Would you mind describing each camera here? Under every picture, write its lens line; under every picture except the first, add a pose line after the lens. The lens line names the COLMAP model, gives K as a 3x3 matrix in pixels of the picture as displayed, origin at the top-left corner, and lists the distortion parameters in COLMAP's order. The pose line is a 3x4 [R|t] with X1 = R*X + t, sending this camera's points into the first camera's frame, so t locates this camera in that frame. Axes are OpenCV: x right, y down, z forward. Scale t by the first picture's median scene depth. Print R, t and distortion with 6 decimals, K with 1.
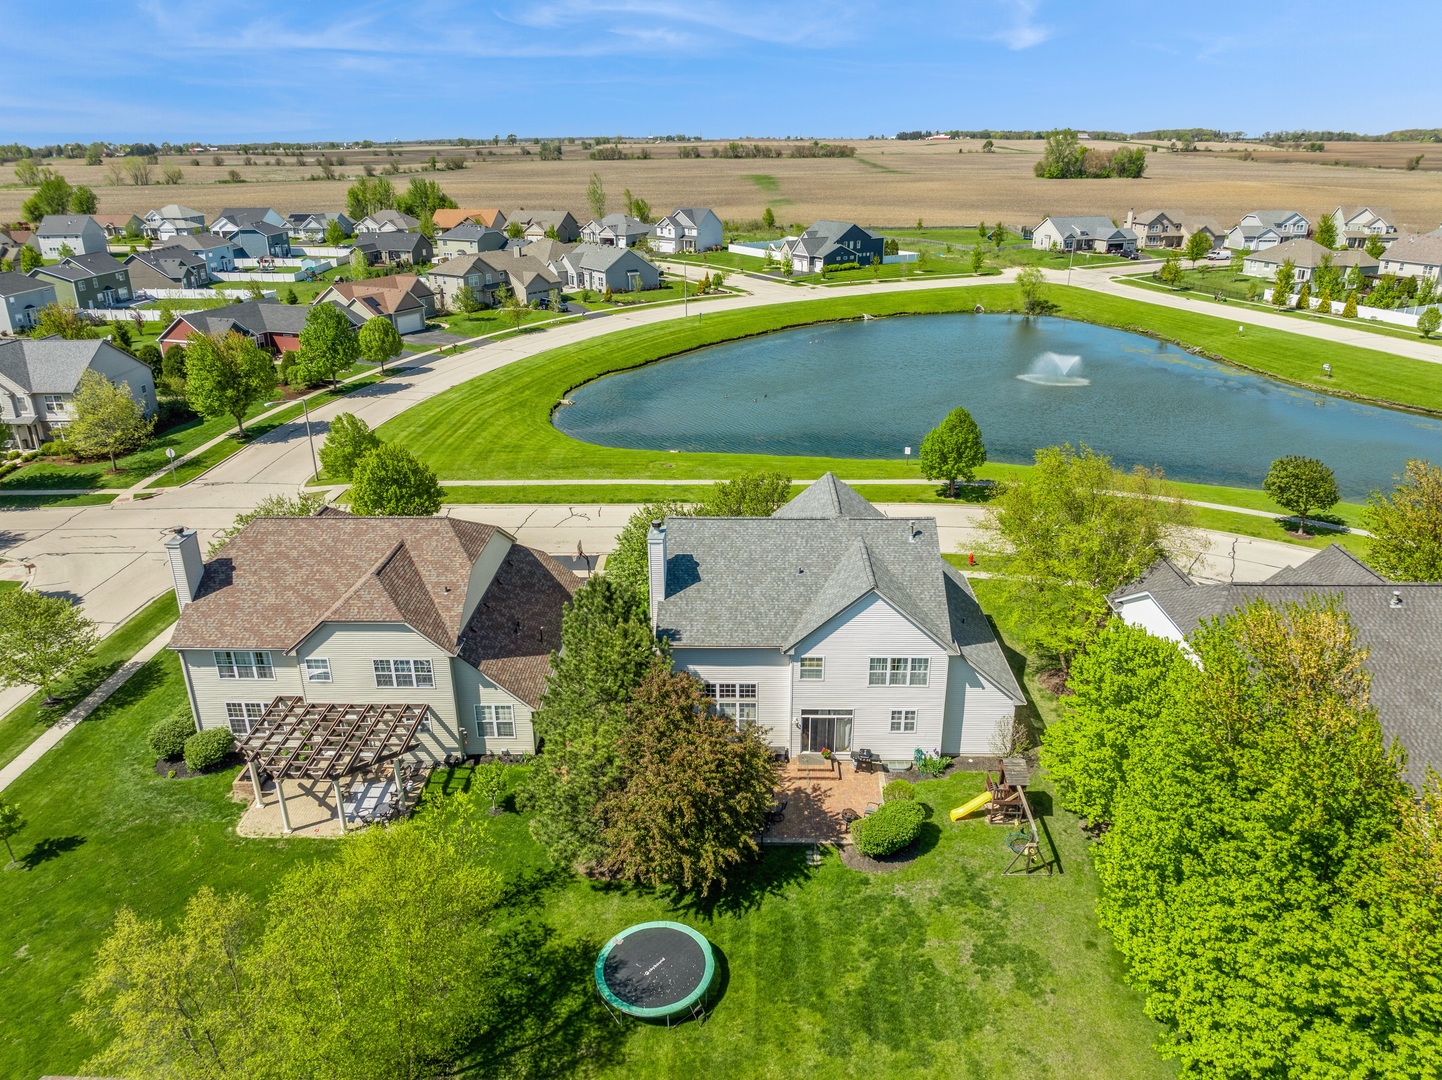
lens RADIAL K [[1016.4, 0, 721.9], [0, 1016.4, 536.4], [0, 0, 1]] dist [-0.041533, 0.011999]
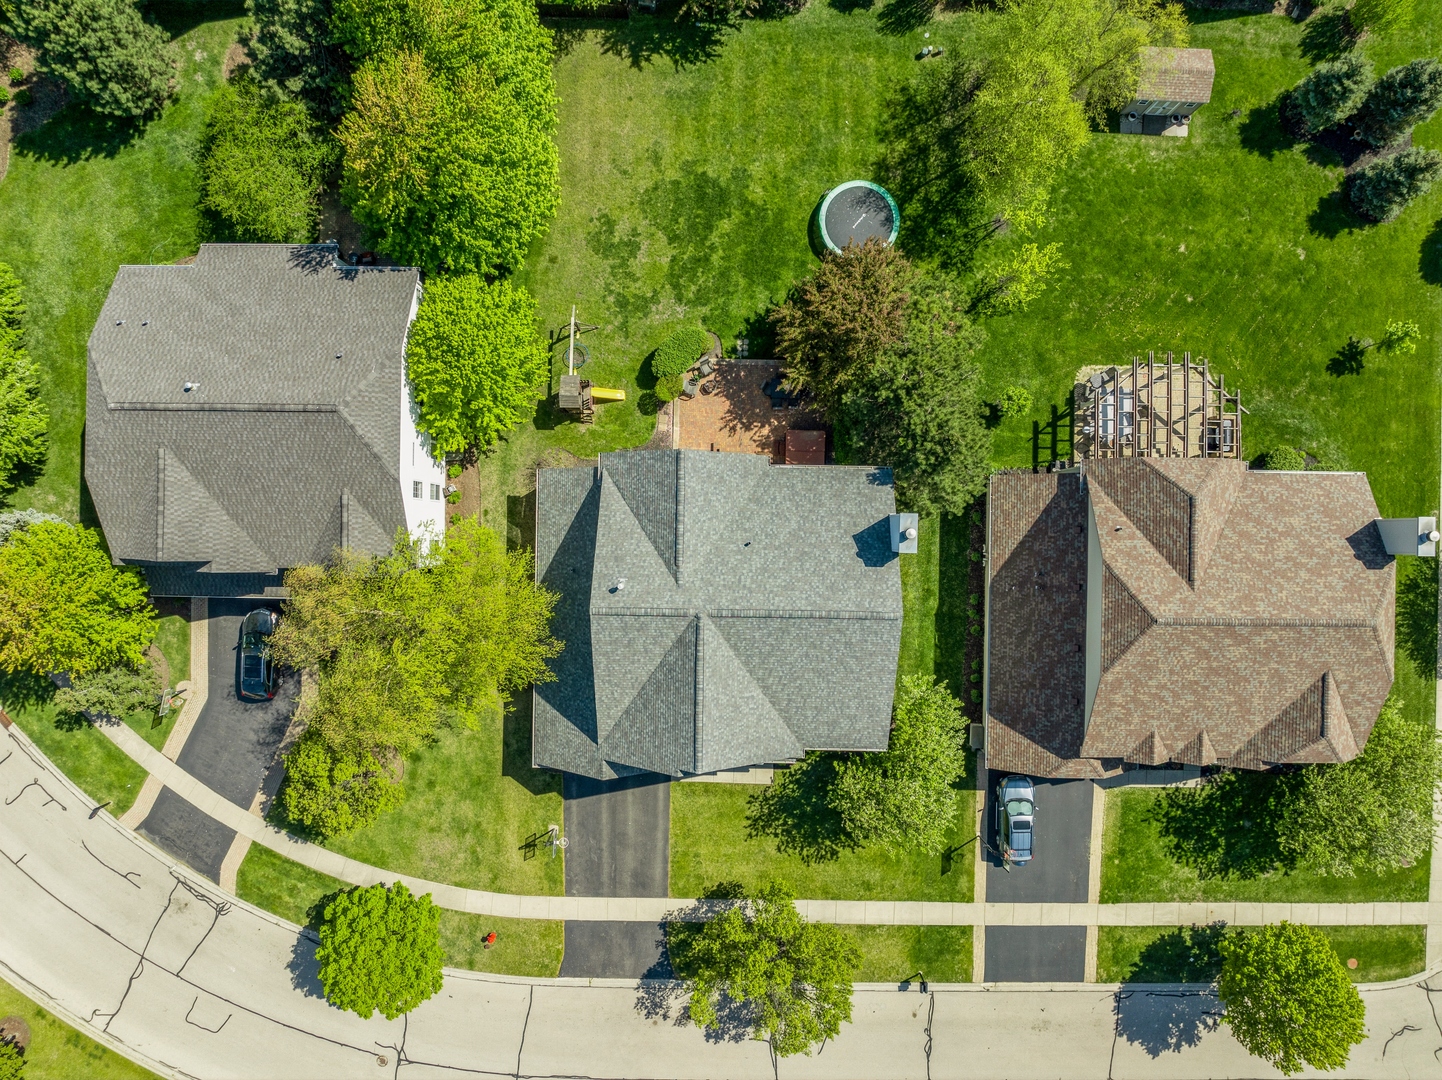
lens RADIAL K [[1016.4, 0, 717.7], [0, 1016.4, 551.6], [0, 0, 1]] dist [-0.041533, 0.011999]
pose [[-0.999954, 0.006551, 0.007031, 0.101378], [0.004016, -0.379851, 0.925039, -0.856393], [0.008731, 0.925024, 0.379807, 0.668664]]
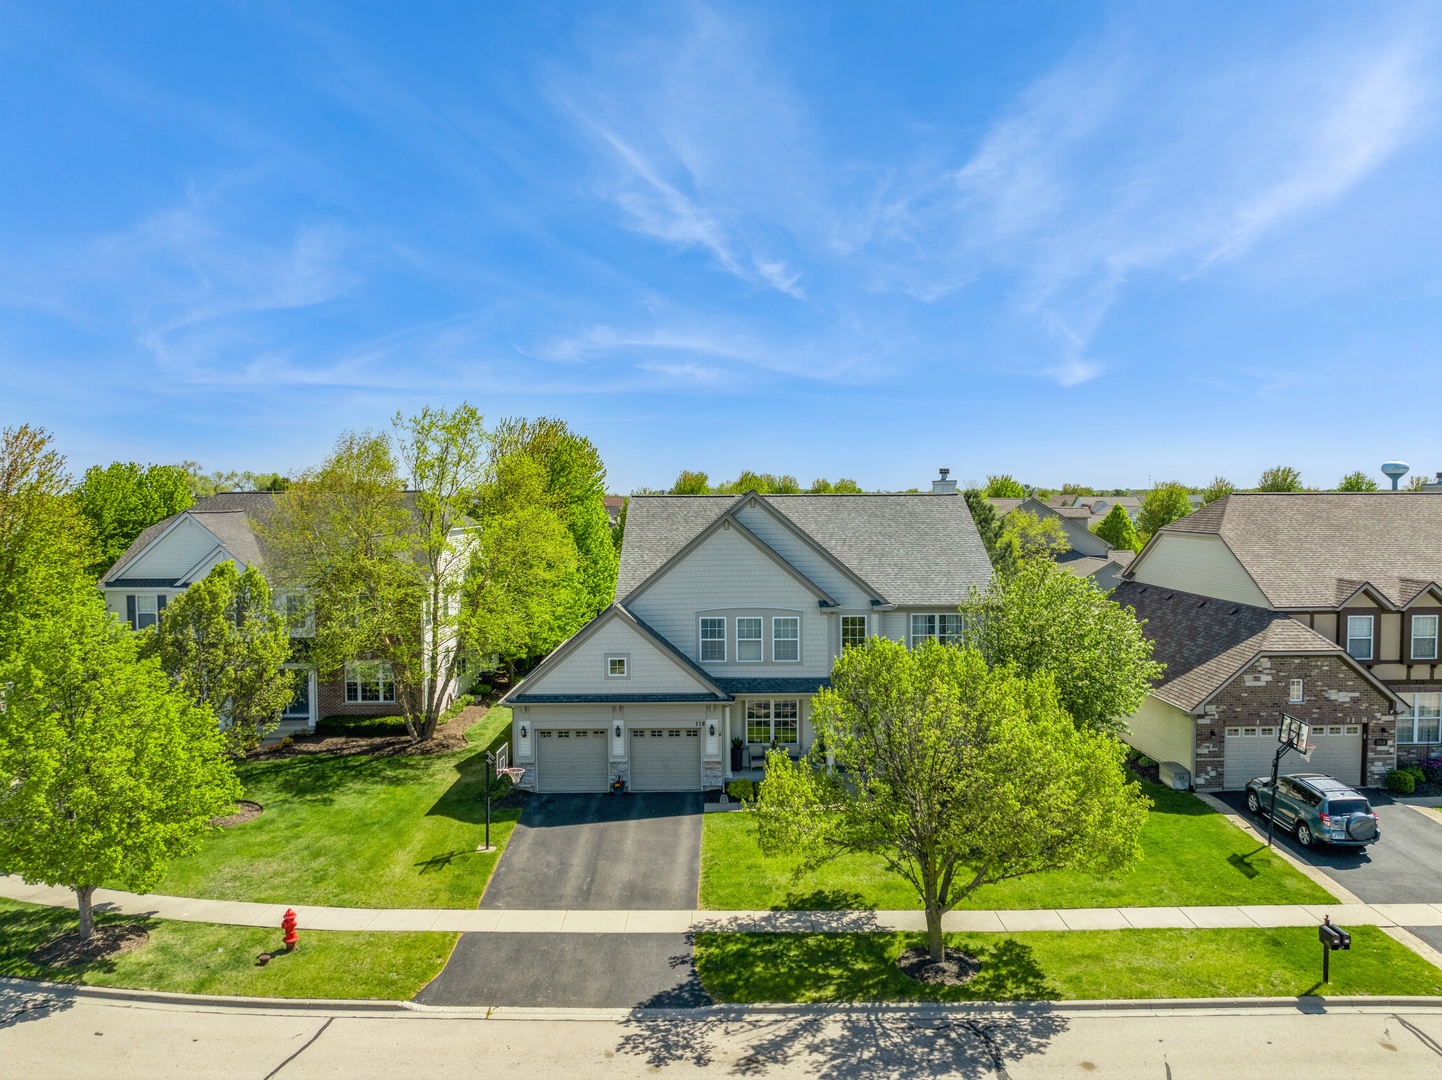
lens RADIAL K [[1016.4, 0, 724.2], [0, 1016.4, 537.7], [0, 0, 1]] dist [-0.041533, 0.011999]
pose [[-0.999696, 0.009331, -0.022825, 0.164831], [-0.000345, 0.920244, 0.391345, -0.334876], [0.024656, 0.391233, -0.919961, 1.889917]]
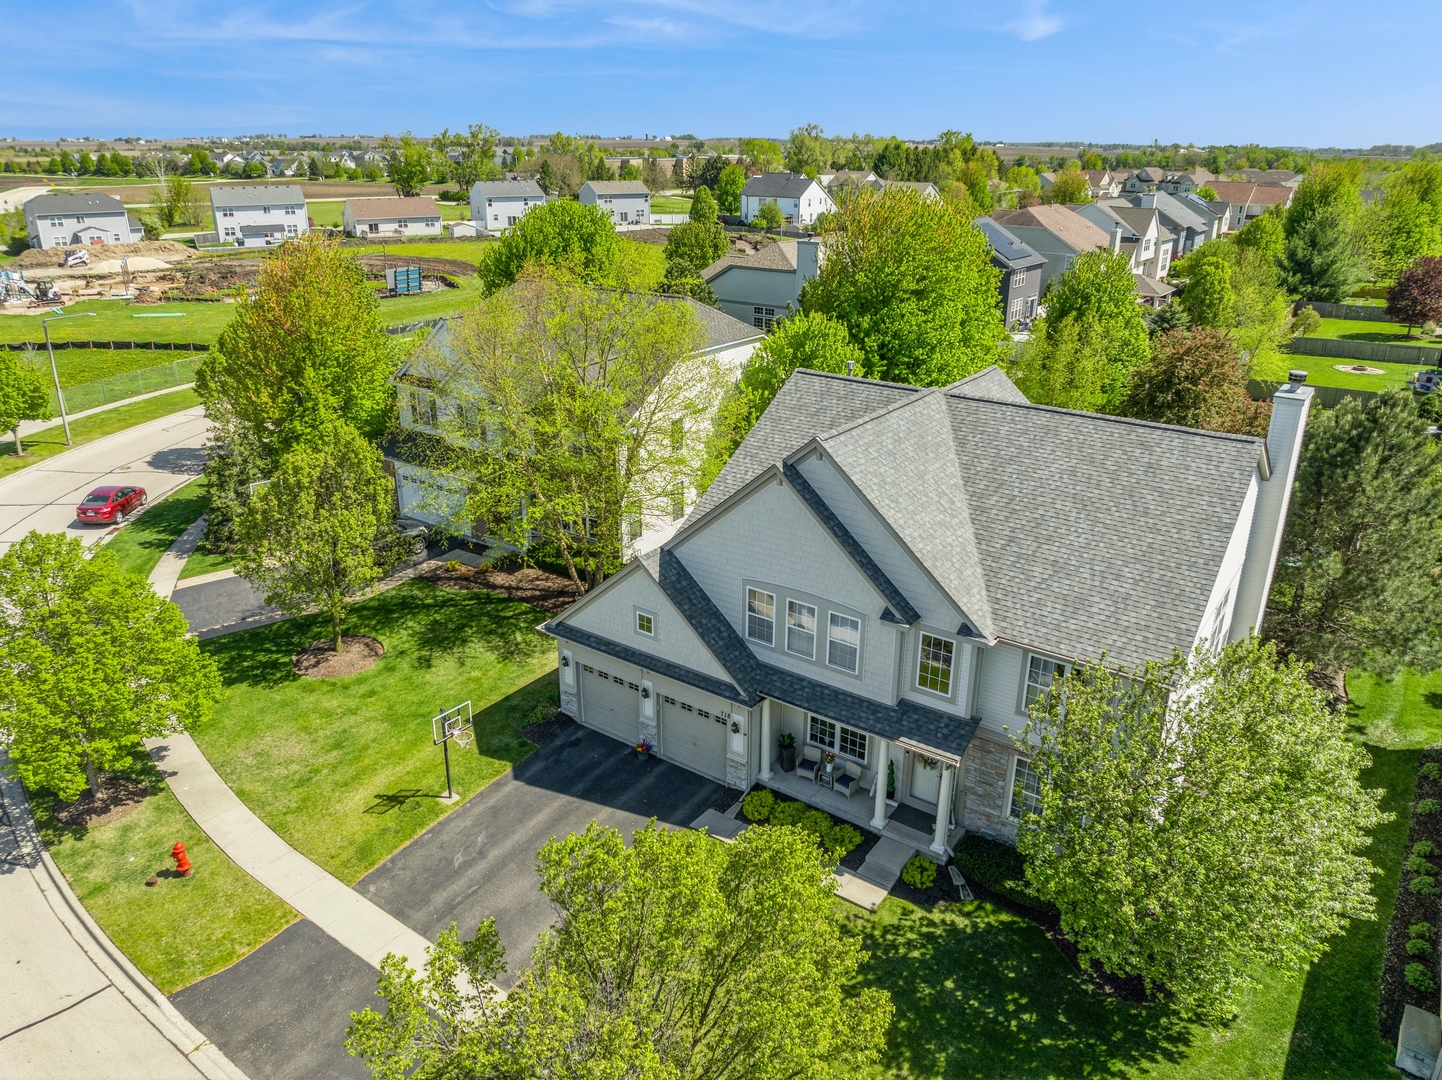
lens RADIAL K [[1016.4, 0, 721.1], [0, 1016.4, 534.8], [0, 0, 1]] dist [-0.041533, 0.011999]
pose [[-0.825567, -0.208631, 0.524321, -0.112384], [0.194753, 0.766719, 0.611730, -0.367103], [-0.529633, 0.607137, -0.592346, 1.565245]]
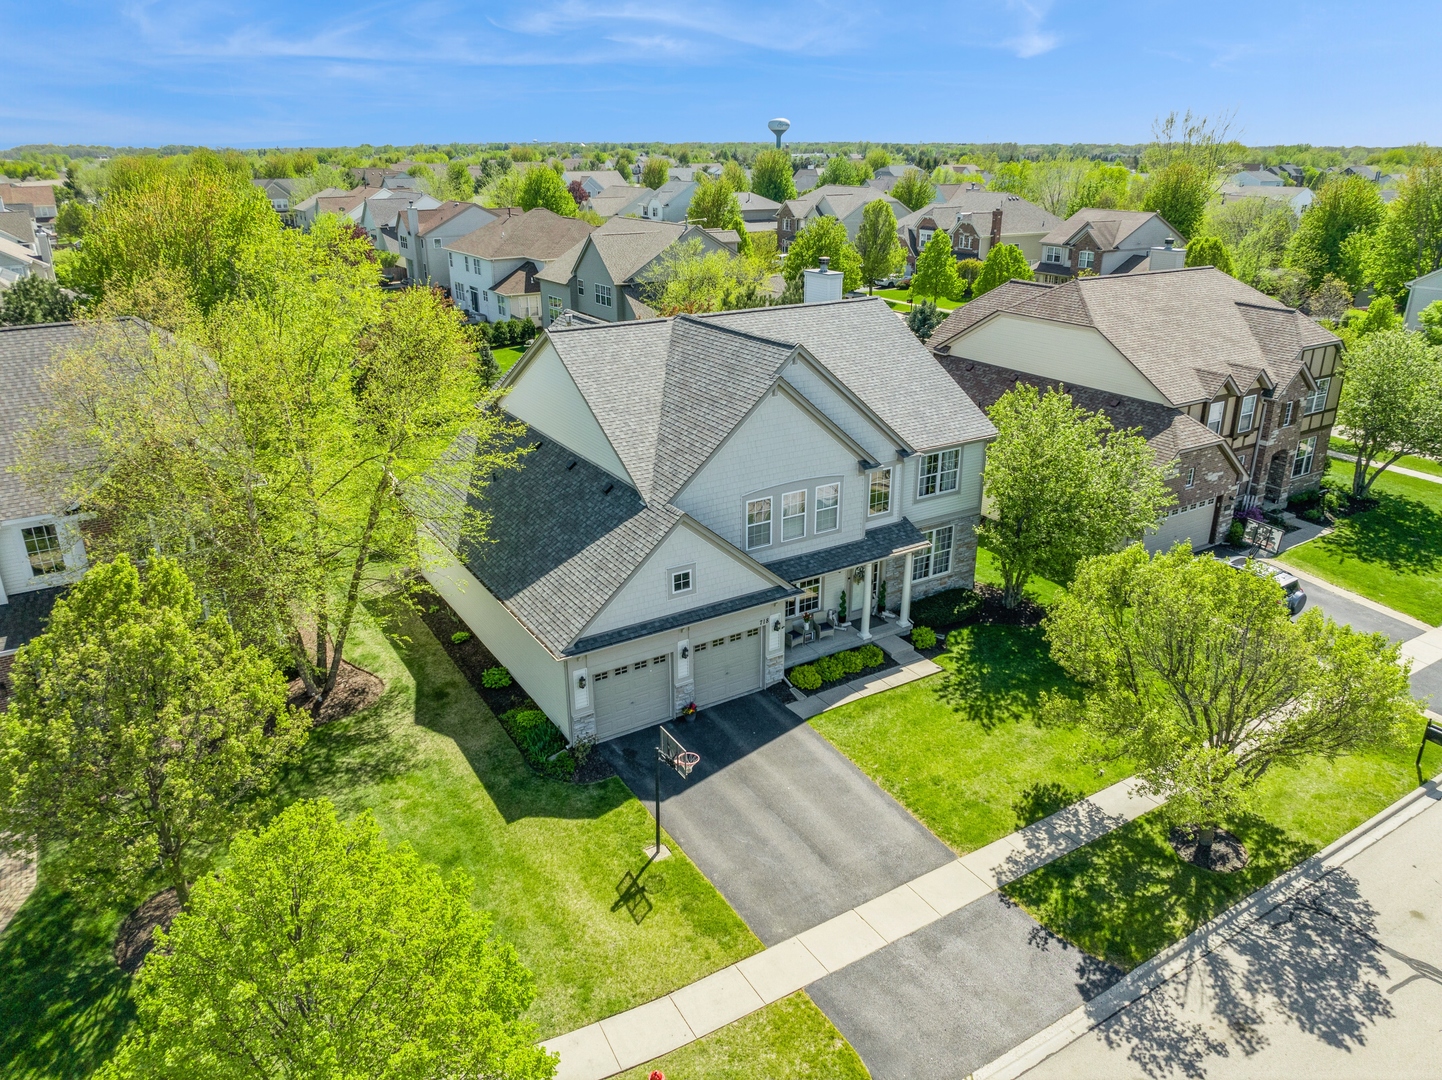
lens RADIAL K [[1016.4, 0, 726.7], [0, 1016.4, 534.5], [0, 0, 1]] dist [-0.041533, 0.011999]
pose [[-0.836322, 0.202204, -0.509587, 0.494980], [-0.188706, 0.766529, 0.613859, -0.357495], [0.514738, 0.609546, -0.602909, 1.618116]]
